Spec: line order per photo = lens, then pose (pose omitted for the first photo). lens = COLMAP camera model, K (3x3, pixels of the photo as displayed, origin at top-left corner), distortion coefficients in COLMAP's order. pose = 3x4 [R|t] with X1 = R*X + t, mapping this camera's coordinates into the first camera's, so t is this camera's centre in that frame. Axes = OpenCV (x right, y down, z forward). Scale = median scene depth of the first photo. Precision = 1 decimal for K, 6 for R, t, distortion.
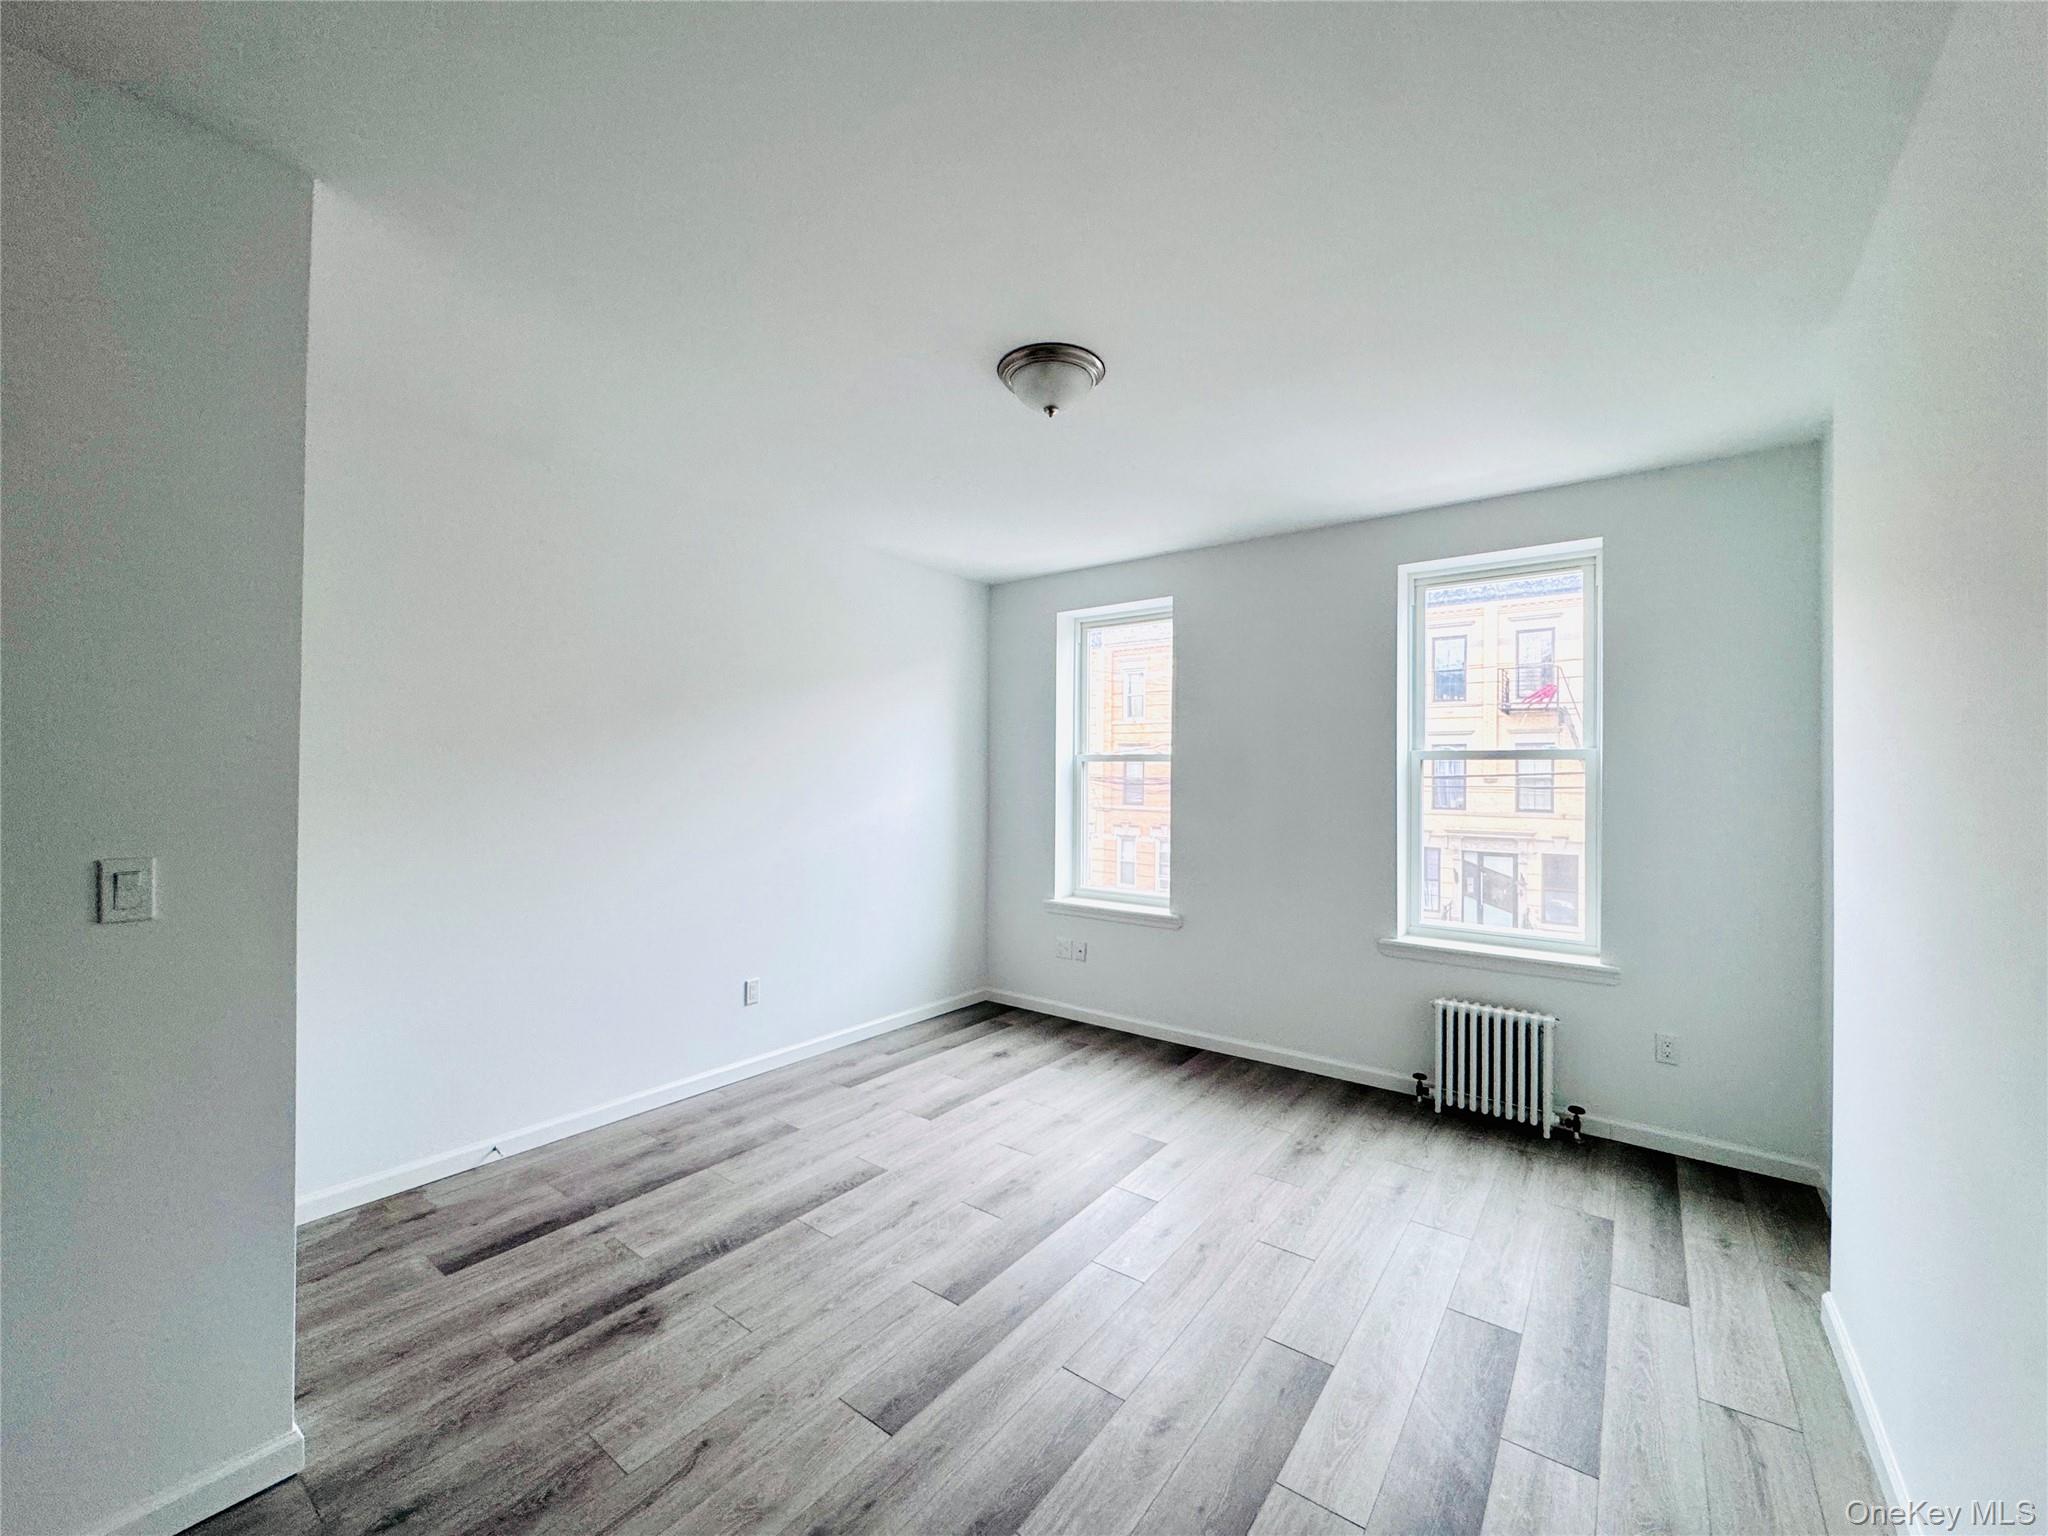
lens RADIAL K [[822.9, 0, 1017.3], [0, 822.9, 770.7], [0, 0, 1]] dist [-0.000688, 0.000163]
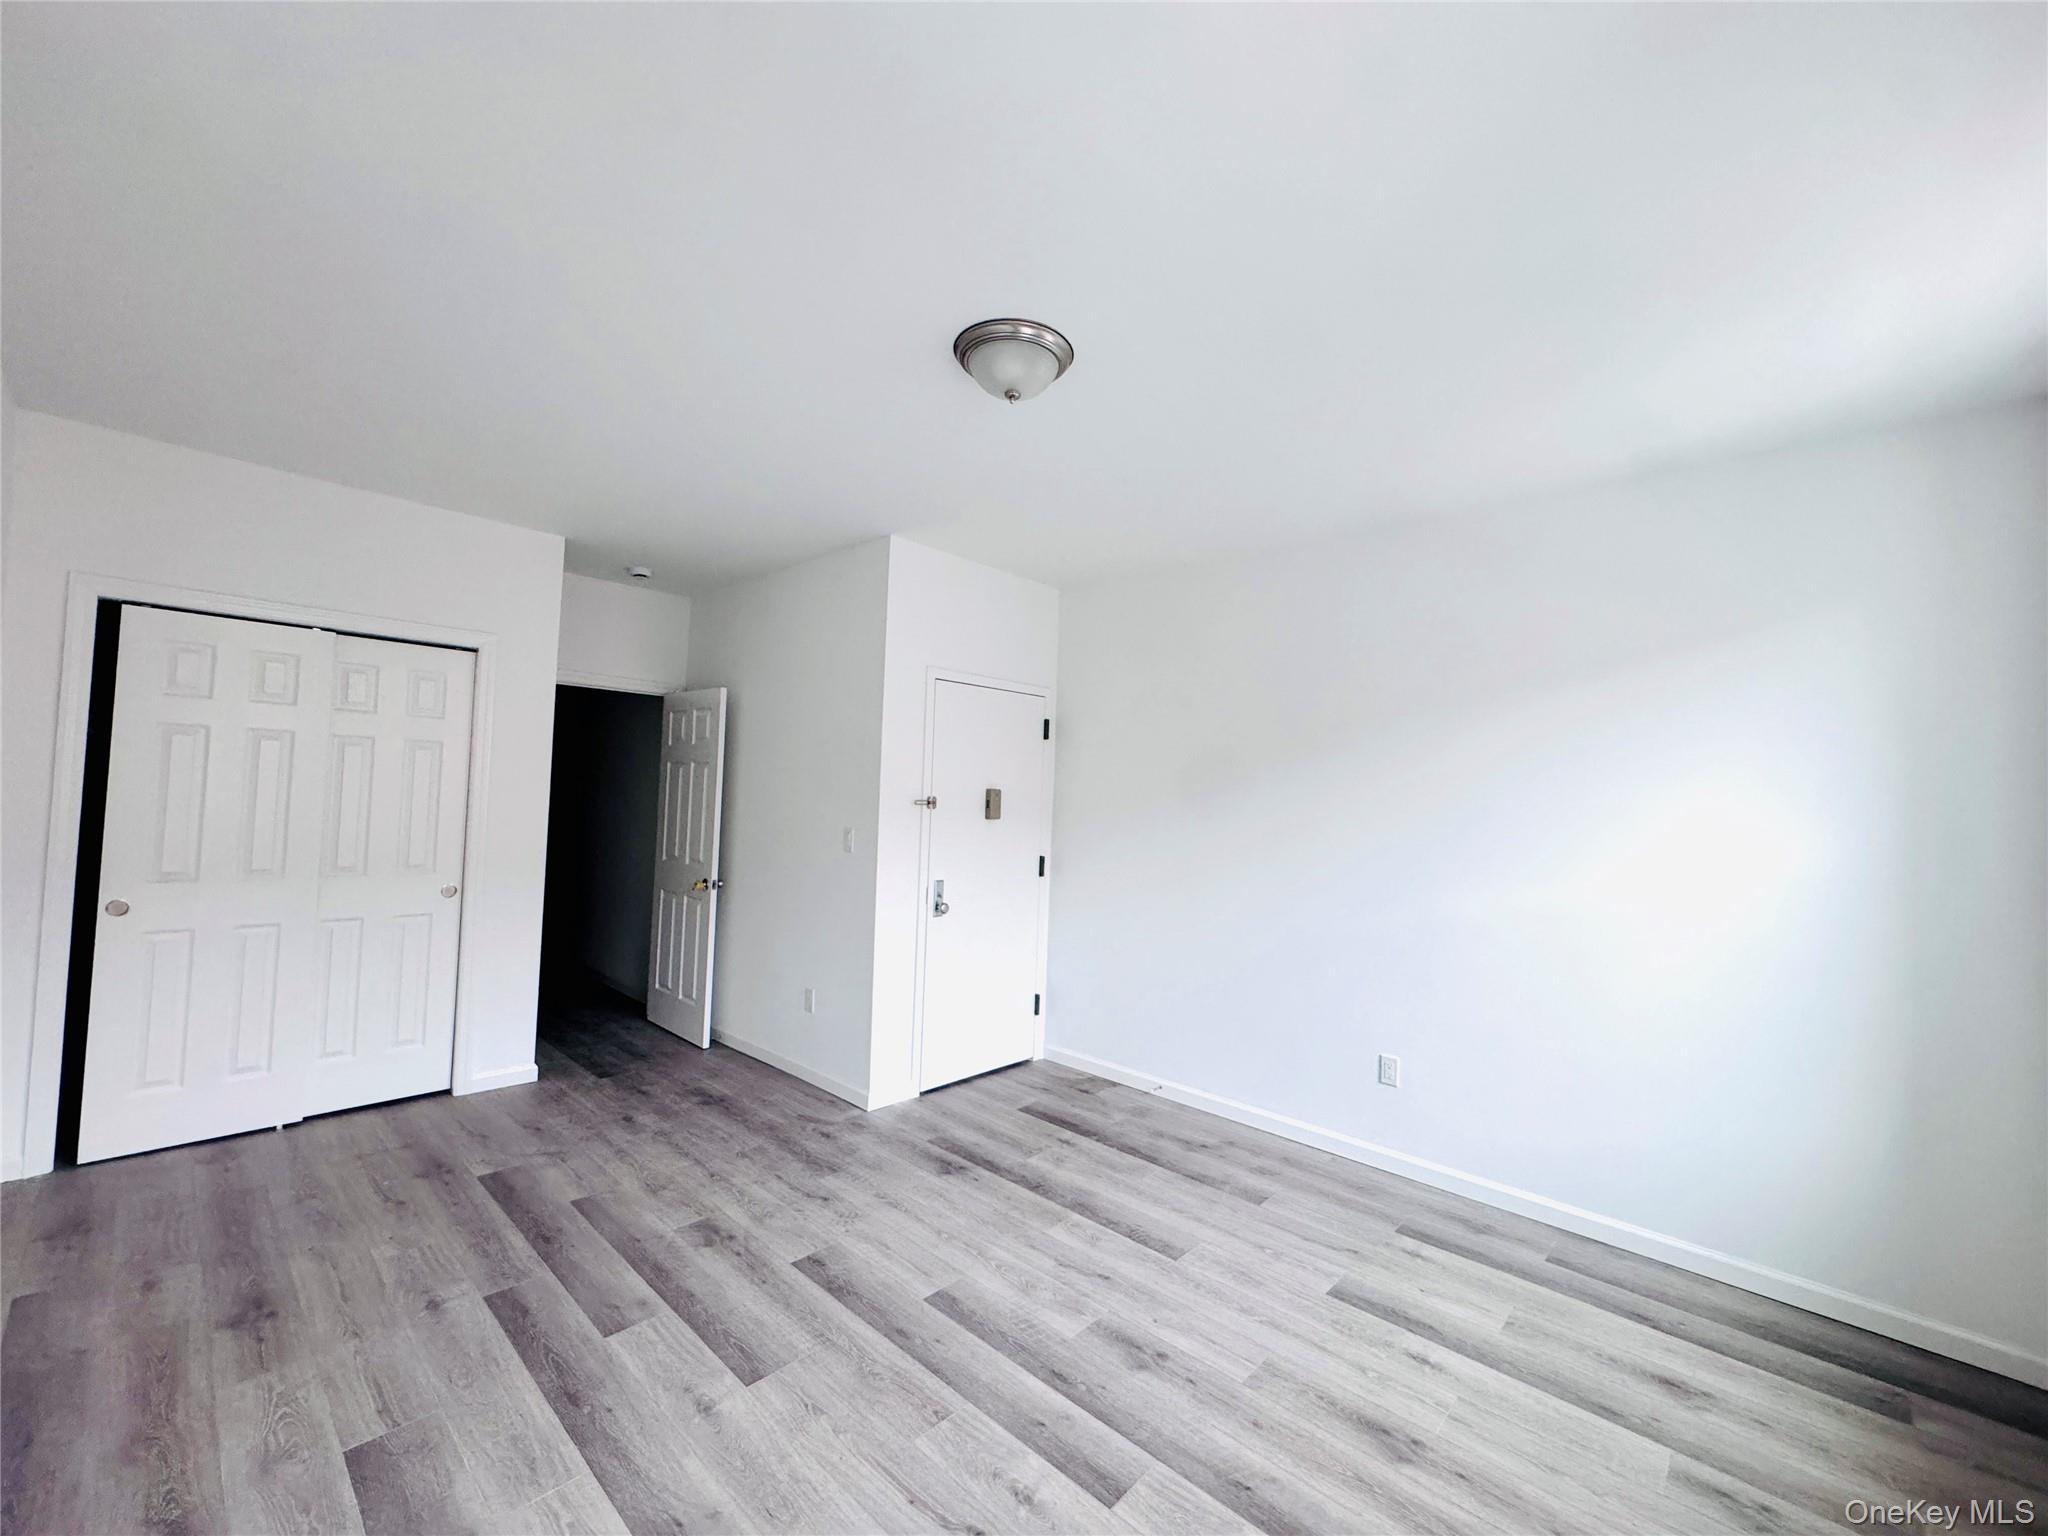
lens RADIAL K [[822.9, 0, 1017.3], [0, 822.9, 770.7], [0, 0, 1]] dist [-0.000688, 0.000163]
pose [[-0.112470, -0.048648, -0.992463, 0.774896], [-0.031422, 0.998475, -0.045382, 0.018393], [0.993158, 0.026081, -0.113828, 0.960206]]
